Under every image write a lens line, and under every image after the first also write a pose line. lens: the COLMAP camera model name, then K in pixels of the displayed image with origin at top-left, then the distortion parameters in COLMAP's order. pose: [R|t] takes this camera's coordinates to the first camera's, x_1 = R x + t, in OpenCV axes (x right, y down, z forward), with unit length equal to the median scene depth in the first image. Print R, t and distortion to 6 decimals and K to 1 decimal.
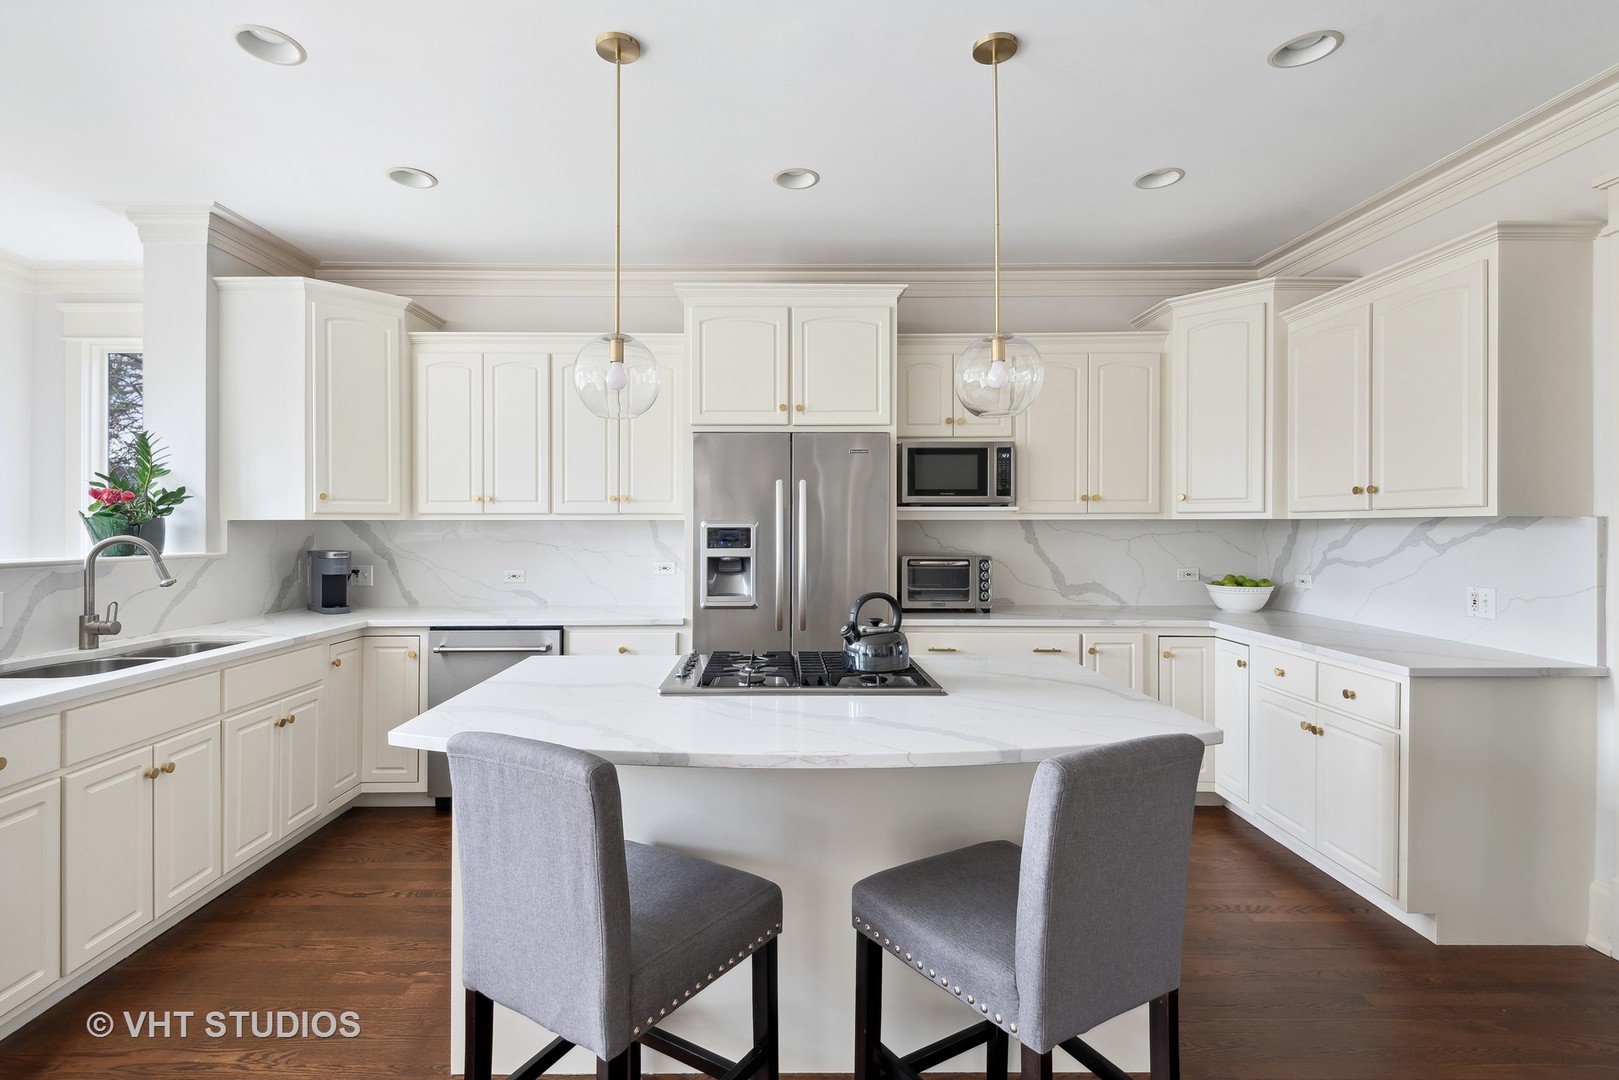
lens RADIAL K [[752.8, 0, 793.5], [0, 752.8, 526.1], [0, 0, 1]] dist [0.009475, -0.008052]
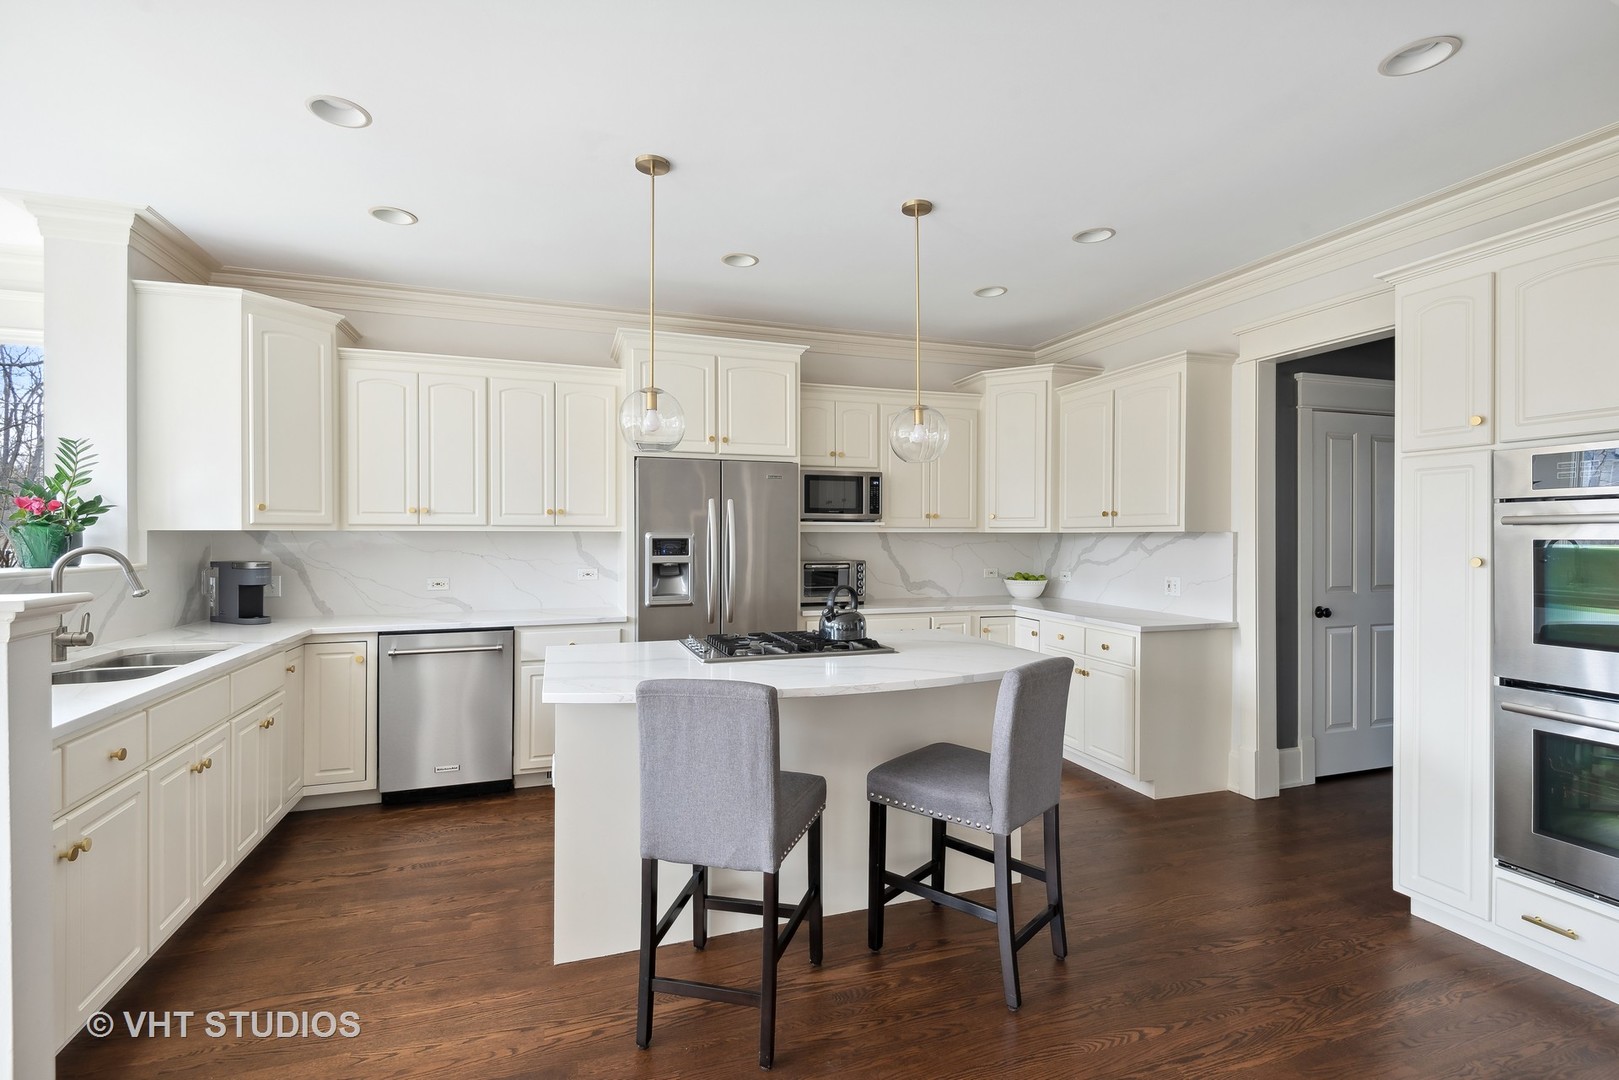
lens RADIAL K [[752.8, 0, 808.3], [0, 752.8, 540.9], [0, 0, 1]] dist [0.009475, -0.008052]
pose [[0.945826, -0.000442, 0.324674, -0.266109], [-0.001558, 0.999981, 0.005901, -0.001268], [-0.324670, -0.006087, 0.945808, -0.201665]]
